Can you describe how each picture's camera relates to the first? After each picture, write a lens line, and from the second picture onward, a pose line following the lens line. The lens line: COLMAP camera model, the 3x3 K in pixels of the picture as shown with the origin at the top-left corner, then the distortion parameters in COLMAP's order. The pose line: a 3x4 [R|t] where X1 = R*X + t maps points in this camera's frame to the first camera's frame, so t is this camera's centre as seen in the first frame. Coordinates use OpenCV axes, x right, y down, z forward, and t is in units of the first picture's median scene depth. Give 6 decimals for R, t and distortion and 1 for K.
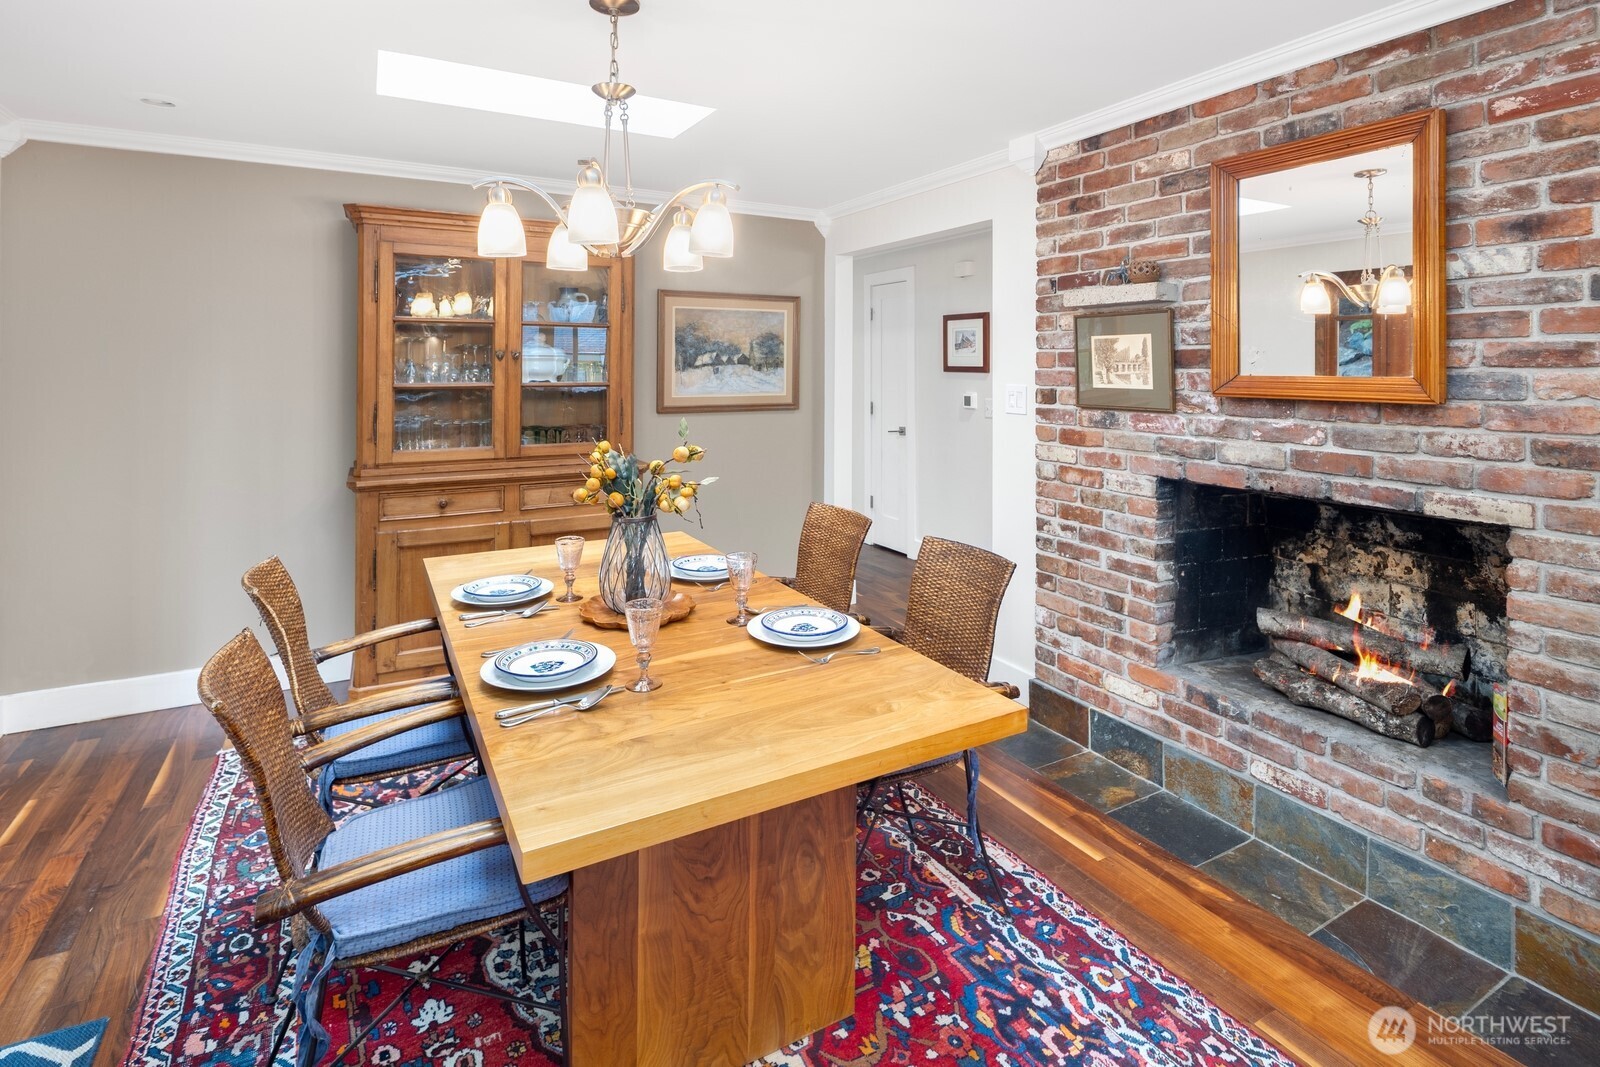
lens RADIAL K [[789.9, 0, 797.0], [0, 789.9, 361.5], [0, 0, 1]] dist [0.003227, -0.003038]
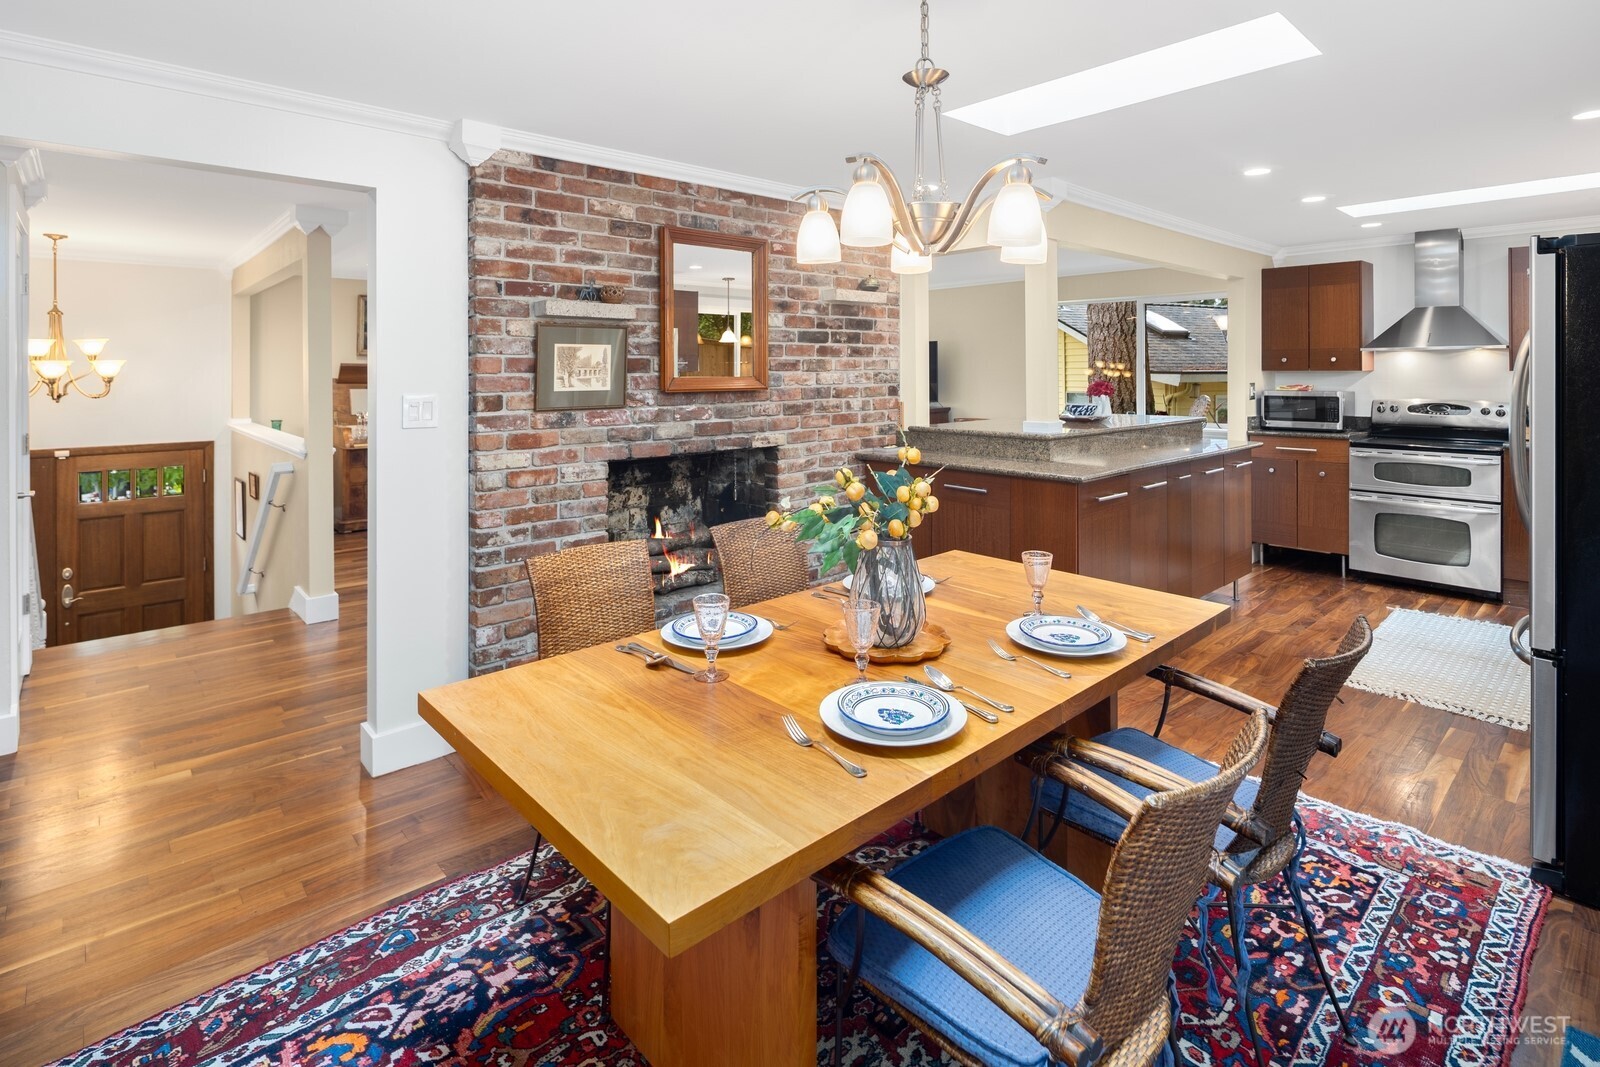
lens RADIAL K [[780.6, 0, 799.0], [0, 780.6, 368.5], [0, 0, 1]] dist [-0.000690, -0.000452]
pose [[-0.232265, 0.000419, 0.972653, -0.830754], [-0.002345, 0.999997, -0.000991, 0.002193], [-0.972650, -0.002511, -0.232263, 1.032780]]
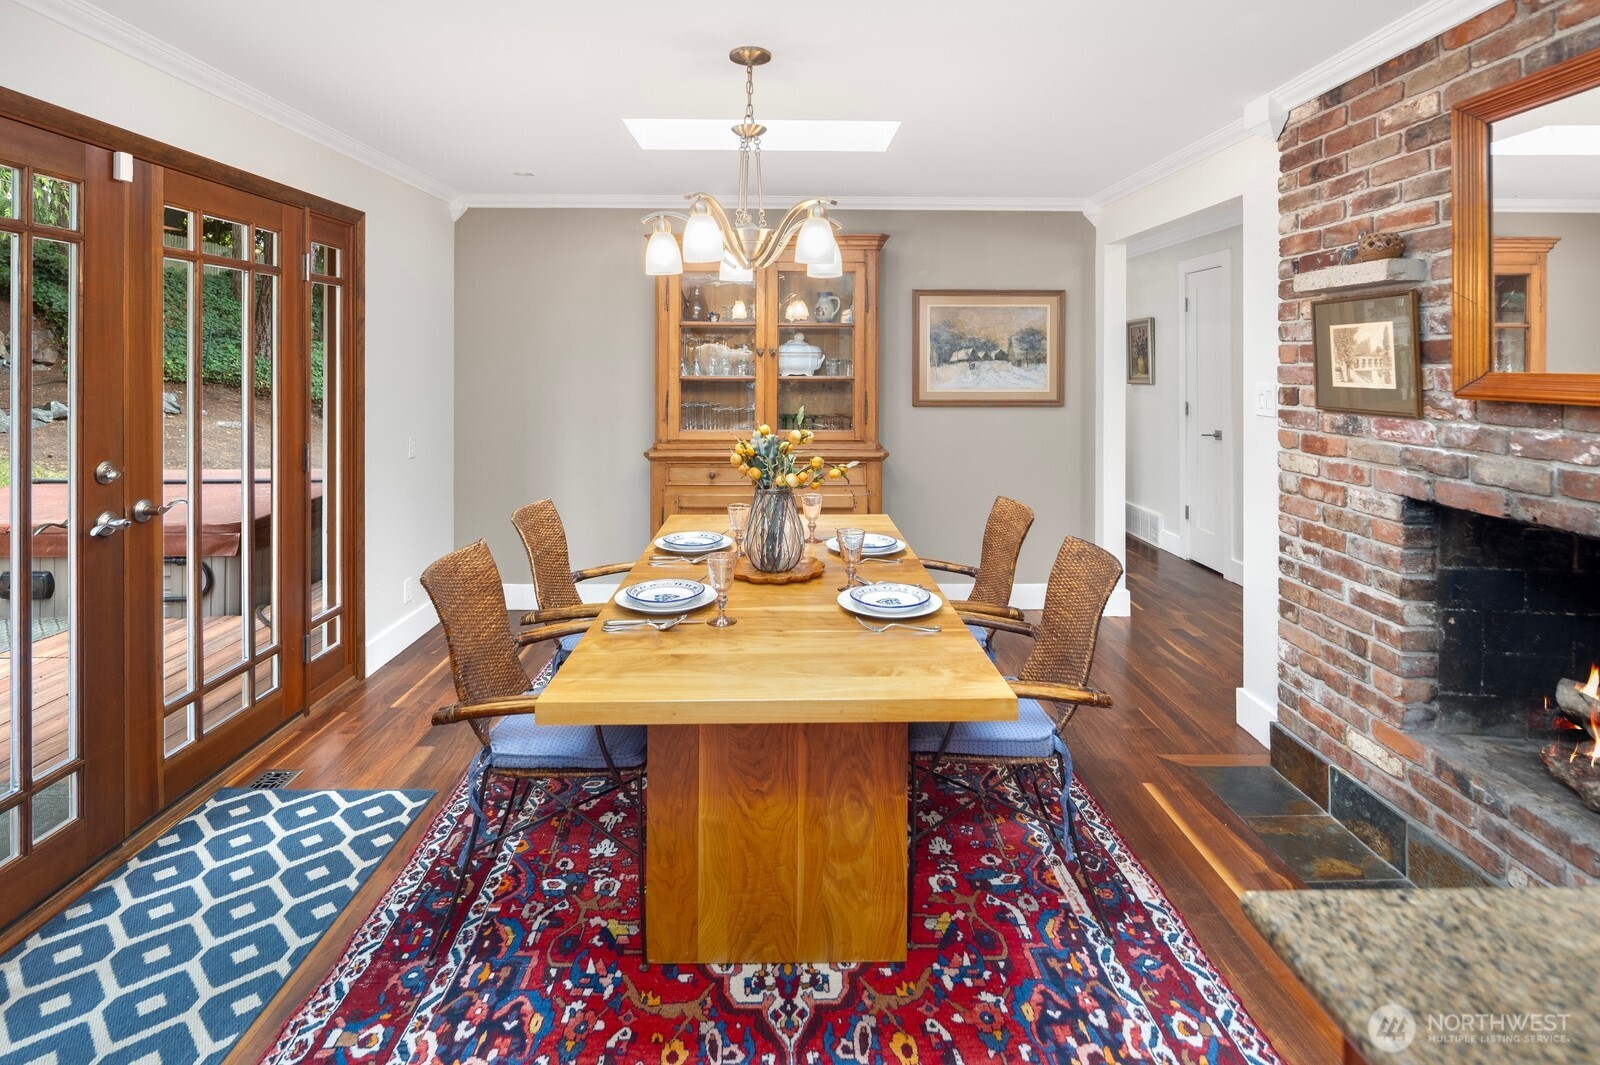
lens RADIAL K [[788.3, 0, 799.1], [0, 788.3, 358.3], [0, 0, 1]] dist [0.005875, -0.005080]
pose [[0.884900, -0.002694, -0.465774, 0.294567], [0.002607, 0.999996, -0.000832, 0.002260], [0.465775, -0.000478, 0.884903, -0.013324]]
